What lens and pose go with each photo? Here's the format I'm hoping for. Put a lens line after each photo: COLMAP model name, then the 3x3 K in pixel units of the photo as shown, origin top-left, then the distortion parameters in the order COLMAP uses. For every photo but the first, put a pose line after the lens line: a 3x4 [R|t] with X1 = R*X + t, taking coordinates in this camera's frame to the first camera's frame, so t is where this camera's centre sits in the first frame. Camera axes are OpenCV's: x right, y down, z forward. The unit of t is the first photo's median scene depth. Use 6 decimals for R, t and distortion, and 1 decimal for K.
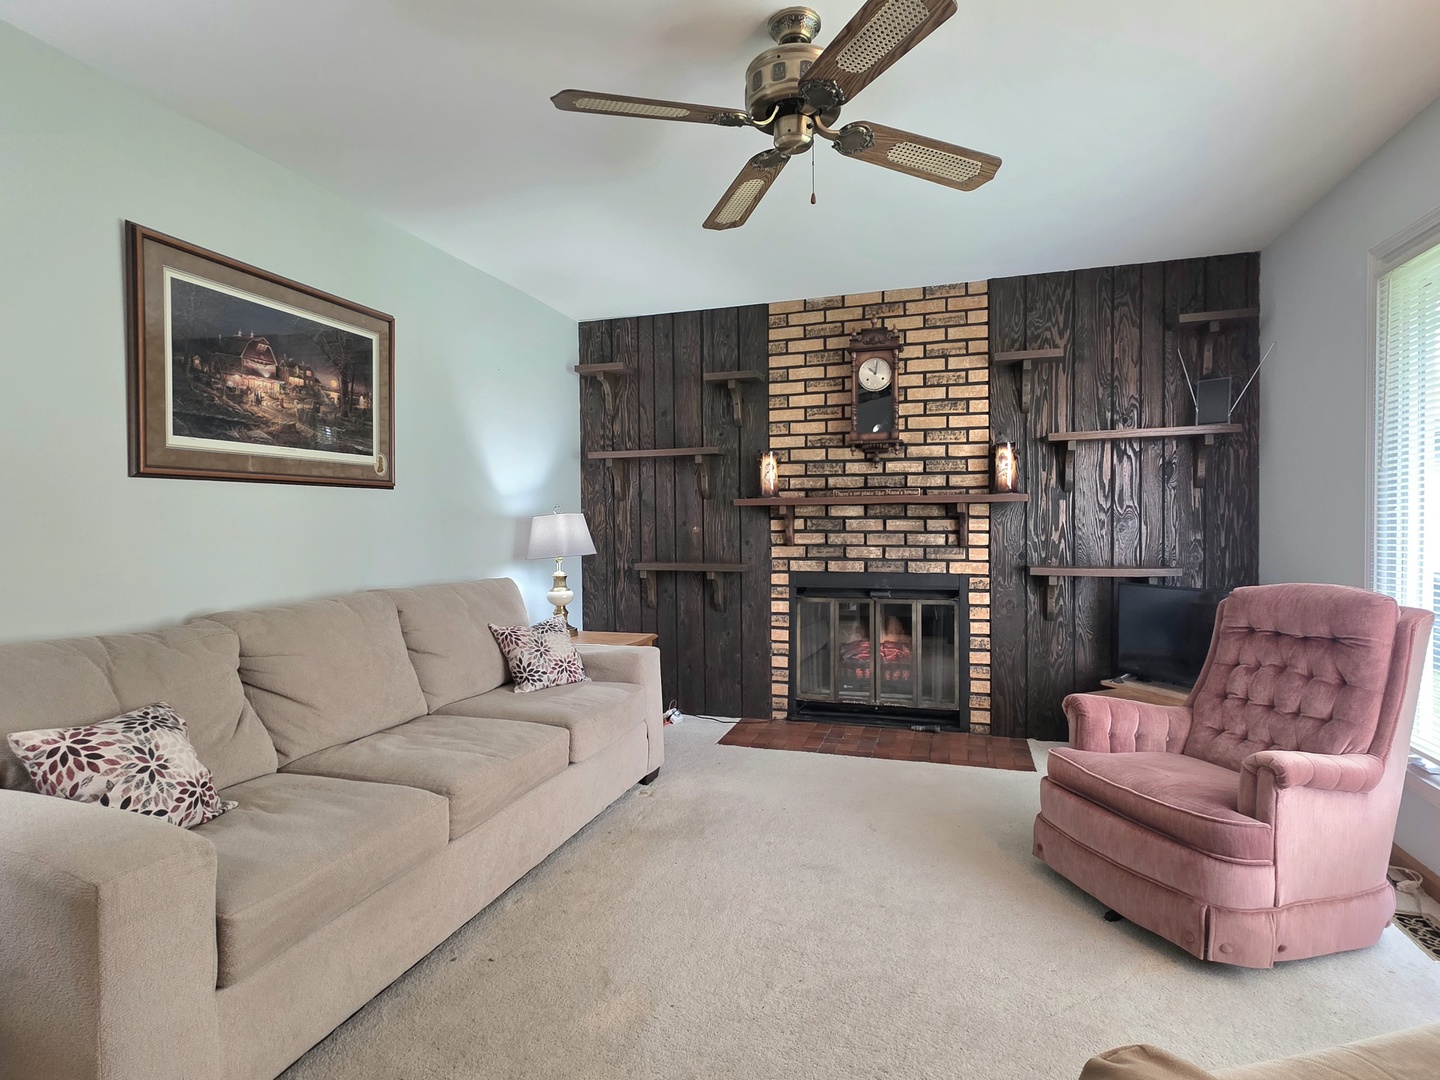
lens RADIAL K [[748.6, 0, 720.8], [0, 748.6, 540.2], [0, 0, 1]] dist [0.003766, 0.000798]
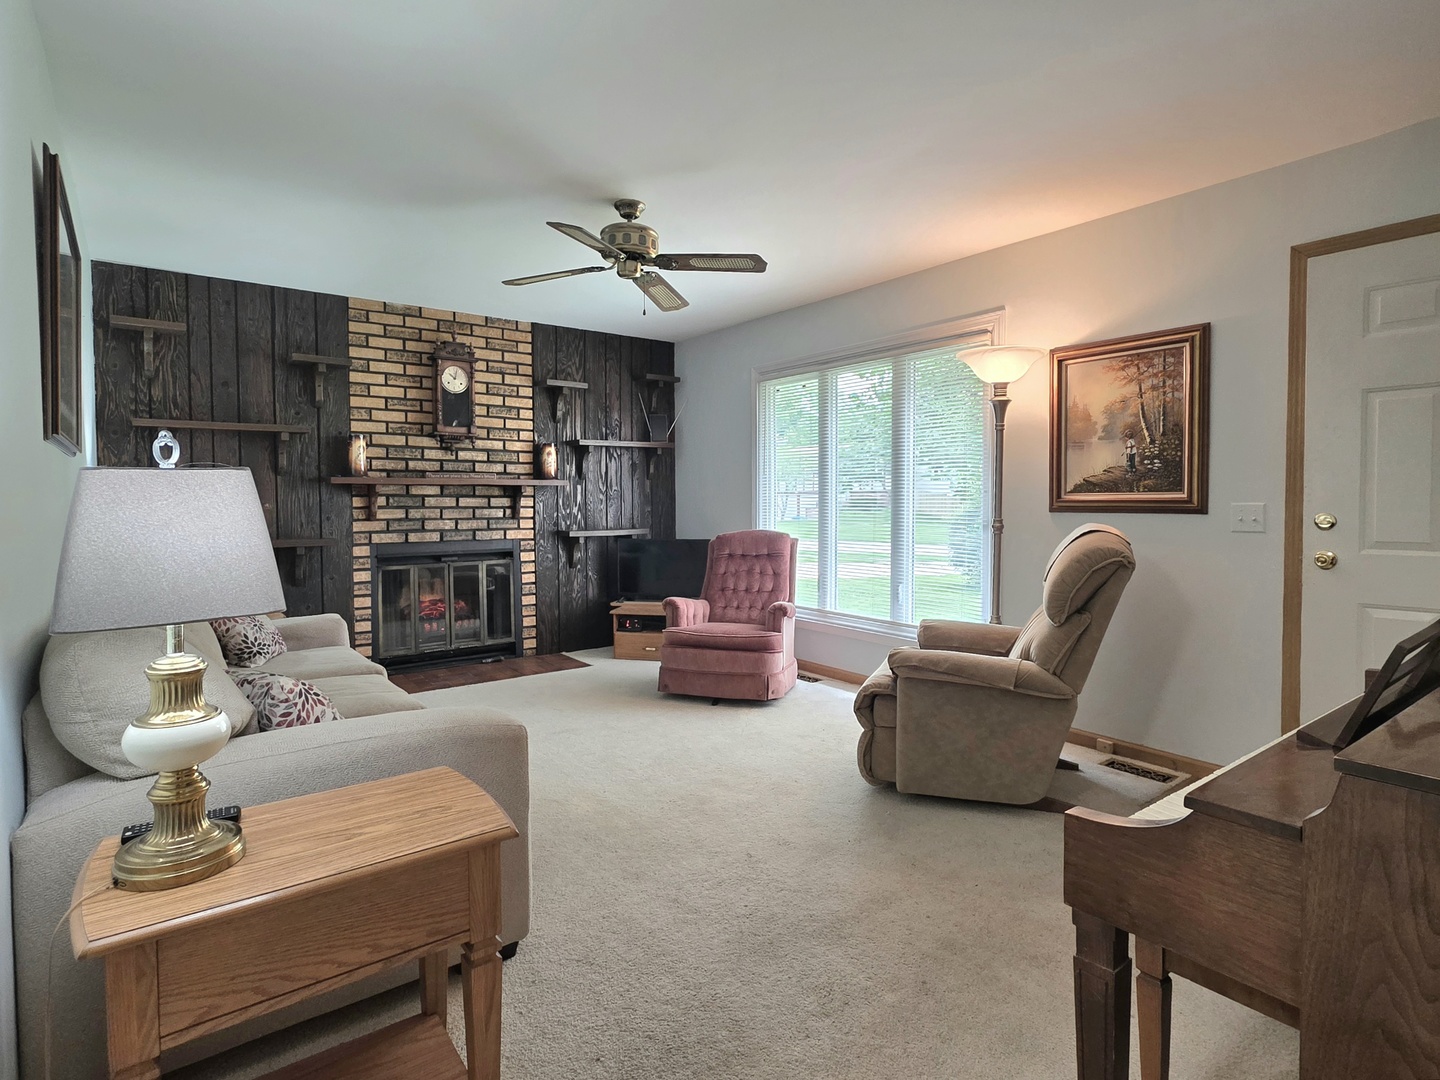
lens RADIAL K [[748.6, 0, 722.2], [0, 748.6, 531.3], [0, 0, 1]] dist [0.003766, 0.000798]
pose [[0.579973, -0.029165, 0.814113, -0.550815], [0.018243, 0.999573, 0.022813, 0.007969], [-0.814431, 0.001621, 0.580258, -0.072778]]
